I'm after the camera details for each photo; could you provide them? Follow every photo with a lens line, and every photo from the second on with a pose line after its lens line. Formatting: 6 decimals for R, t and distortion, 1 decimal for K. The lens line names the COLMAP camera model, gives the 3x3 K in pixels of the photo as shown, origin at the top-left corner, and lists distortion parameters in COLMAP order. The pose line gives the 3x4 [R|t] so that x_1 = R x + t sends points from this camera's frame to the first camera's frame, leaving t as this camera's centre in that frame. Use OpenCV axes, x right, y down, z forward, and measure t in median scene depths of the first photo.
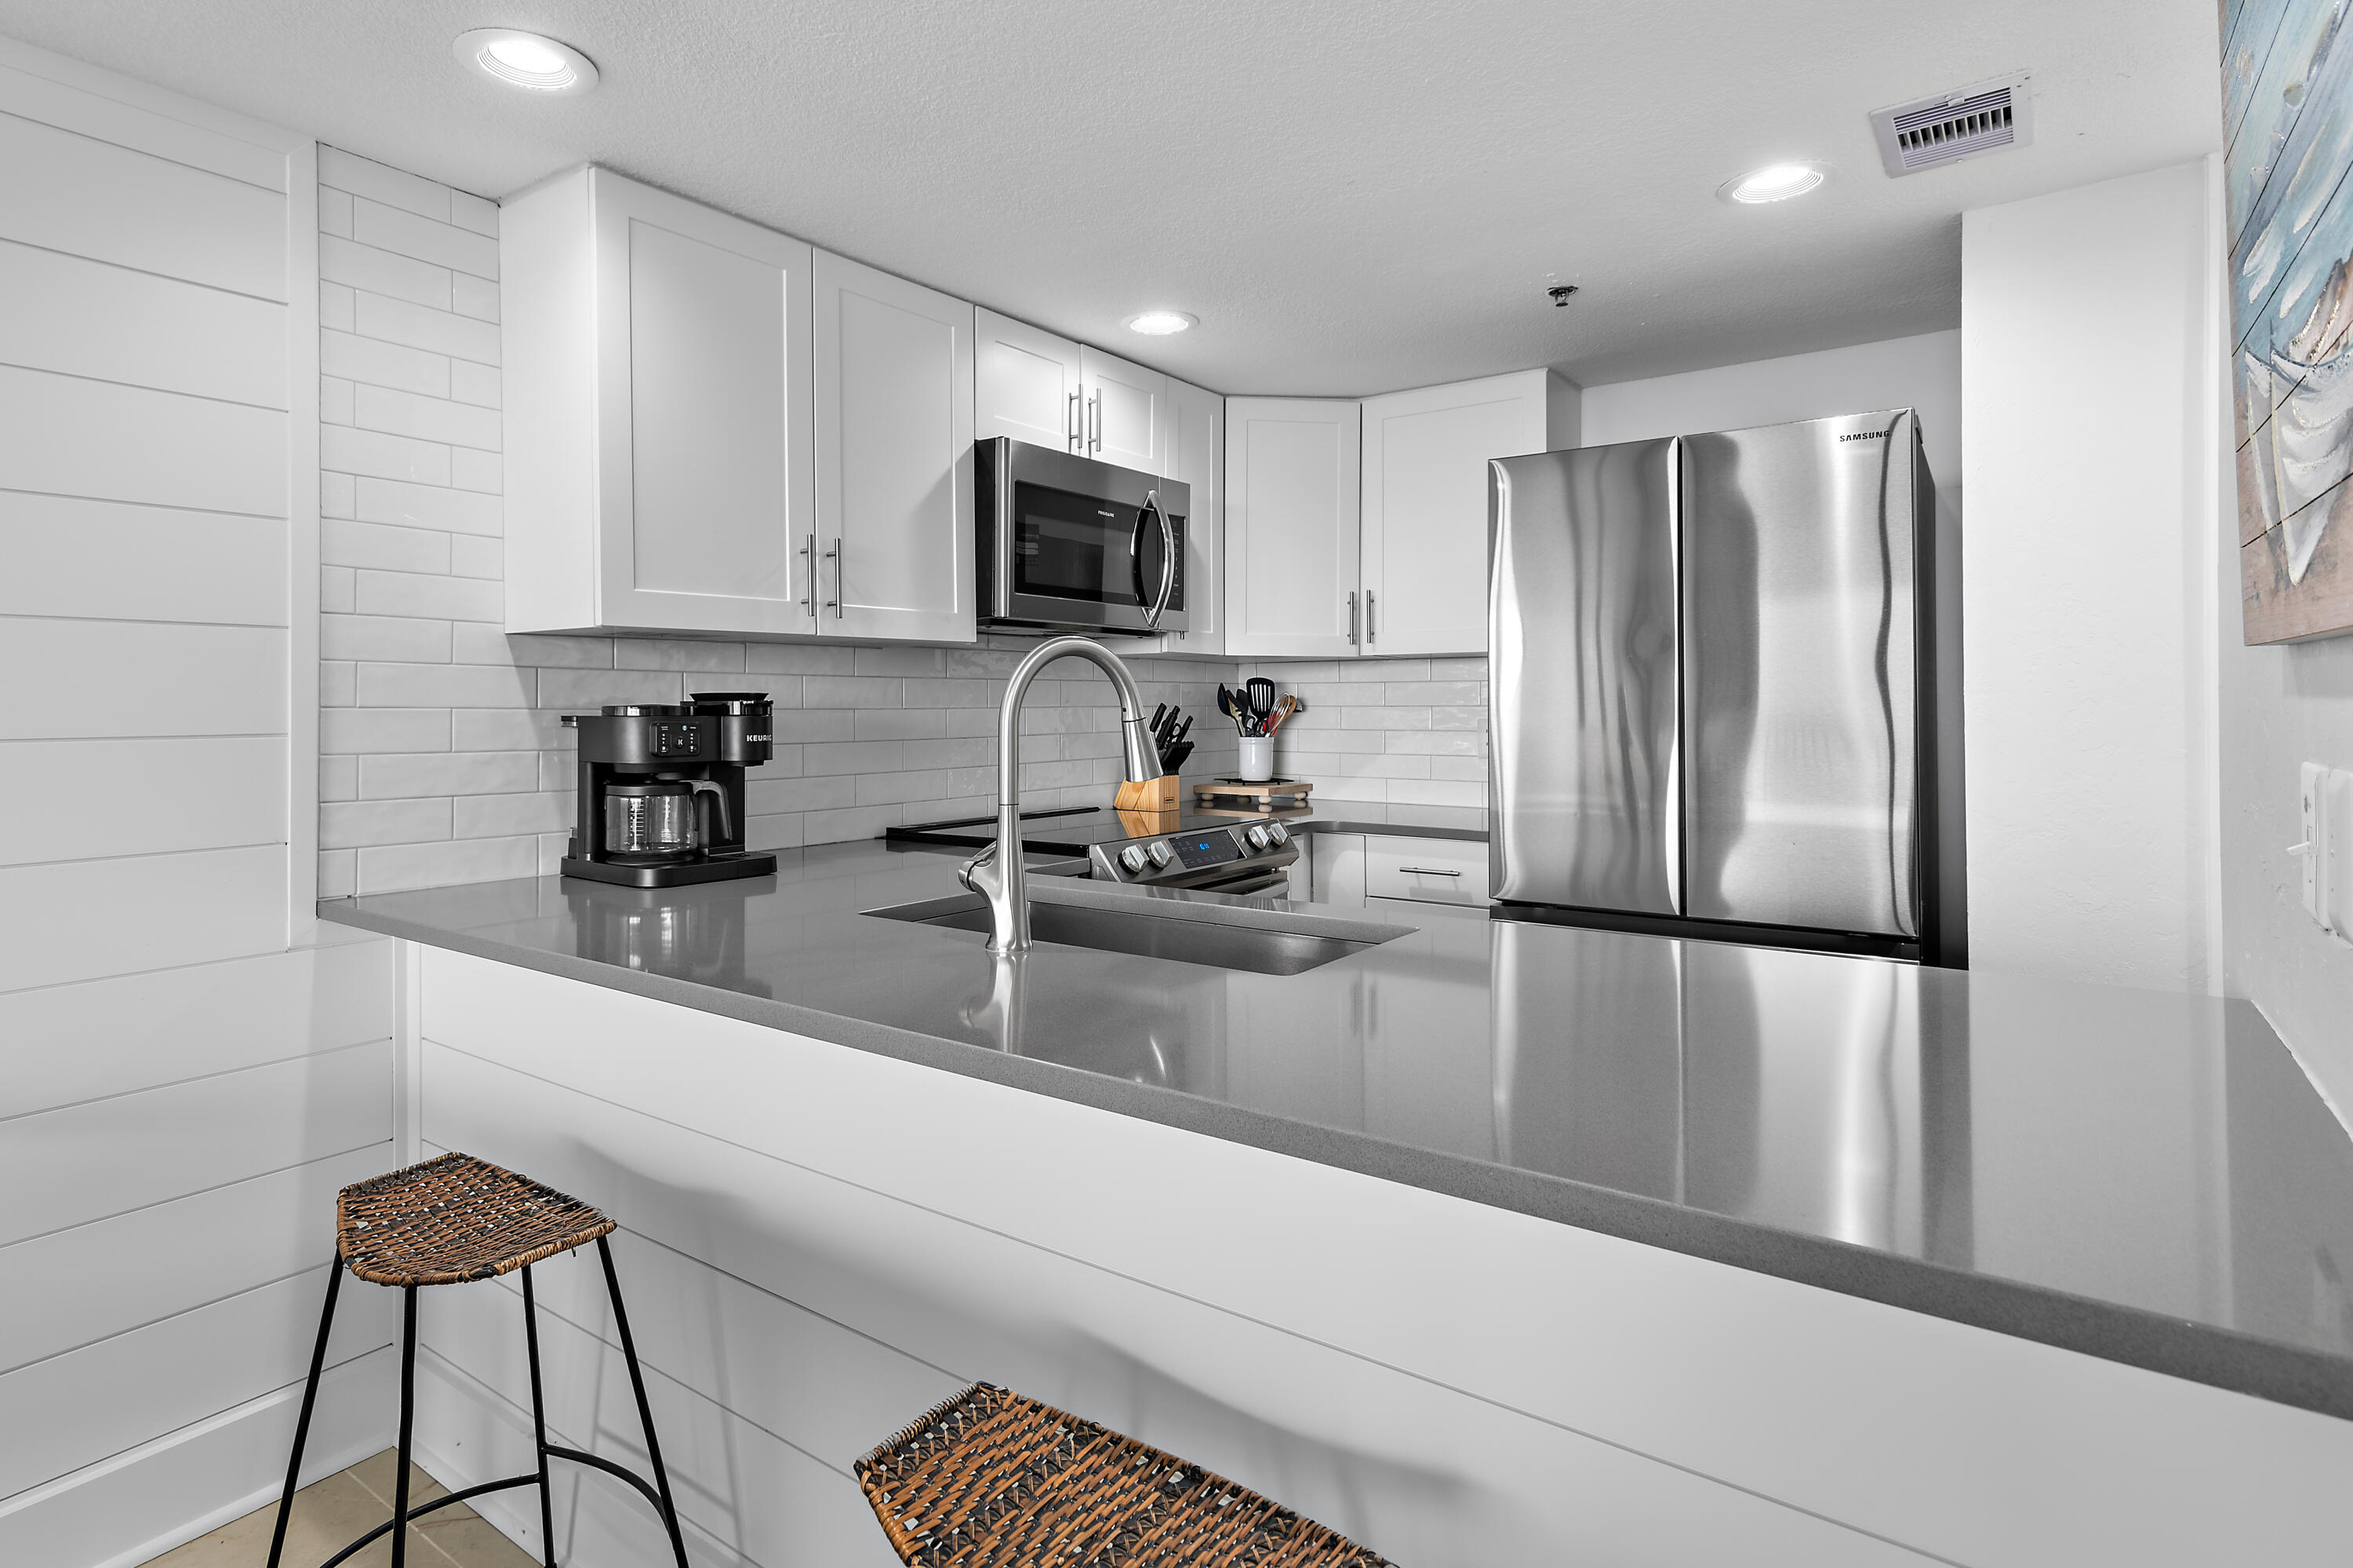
lens RADIAL K [[1236.0, 0, 1120.4], [0, 1236.0, 710.1], [0, 0, 1]] dist [0.001368, 0.000031]
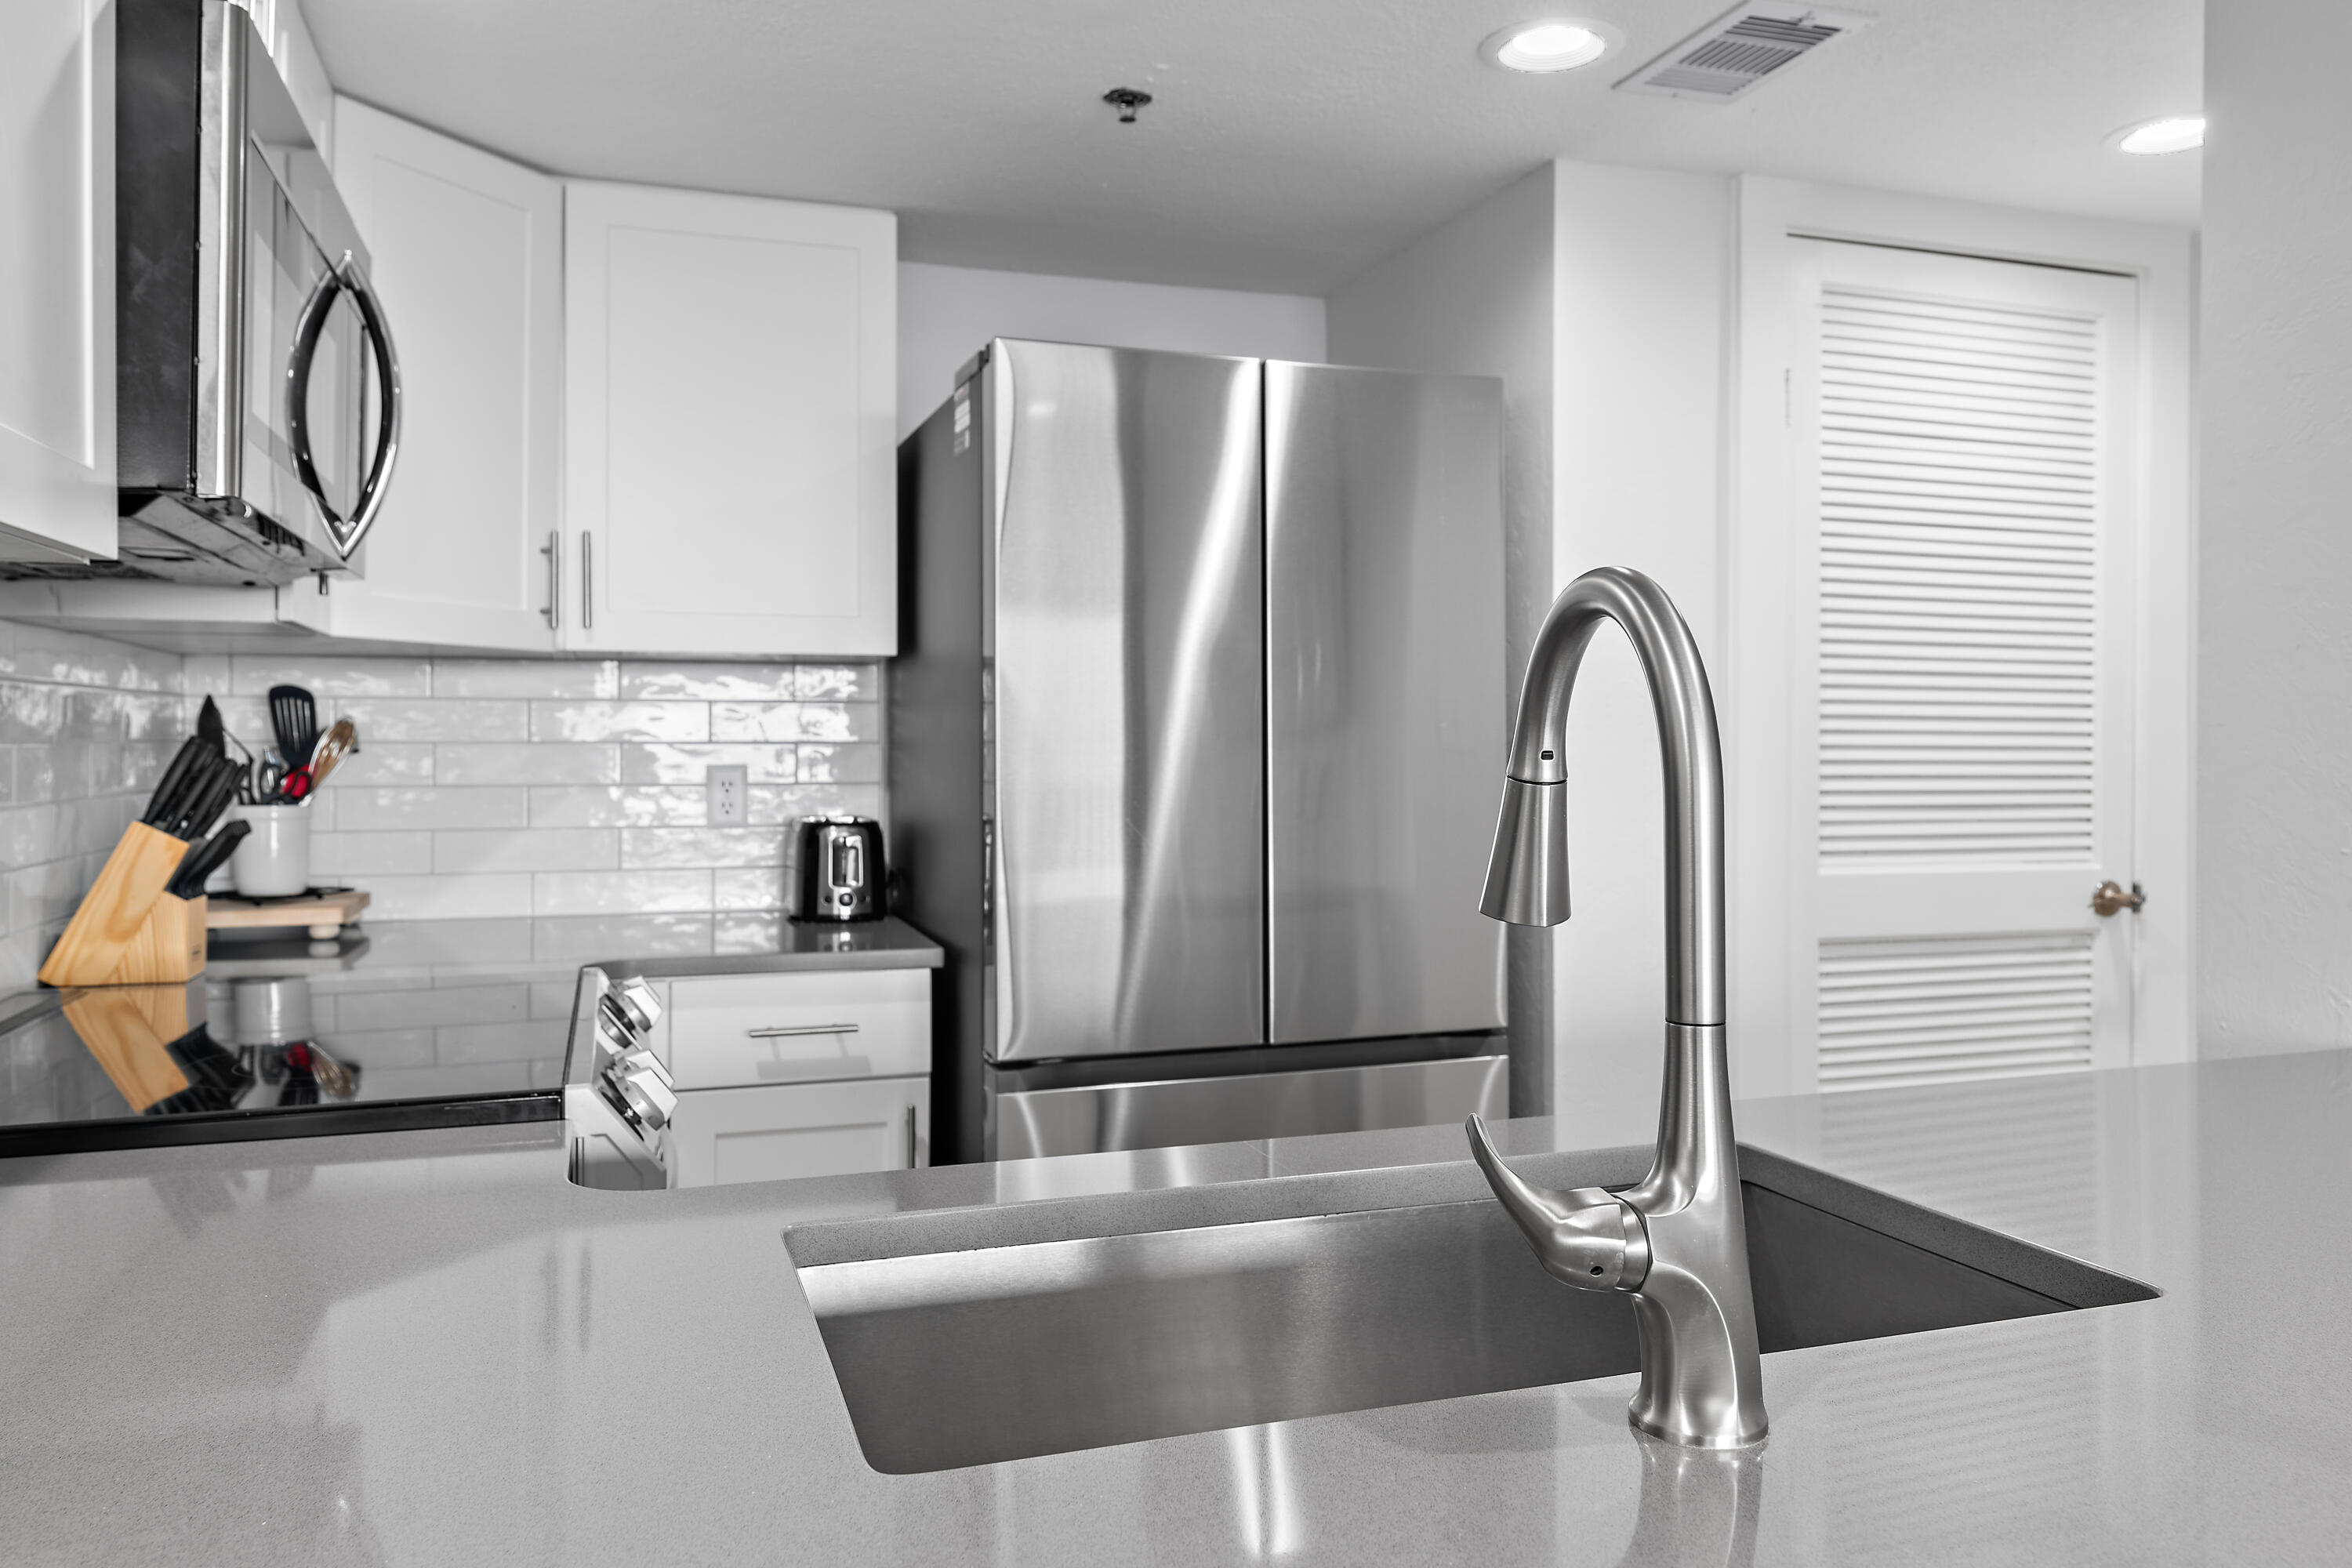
lens RADIAL K [[1720.2, 0, 1182.1], [0, 1720.2, 729.0], [0, 0, 1]] dist [0.002370, 0.000314]
pose [[0.581836, 0.007930, 0.813268, -0.404687], [0.001587, 0.999939, -0.010886, -0.000954], [-0.813305, 0.007624, 0.581788, 0.525709]]
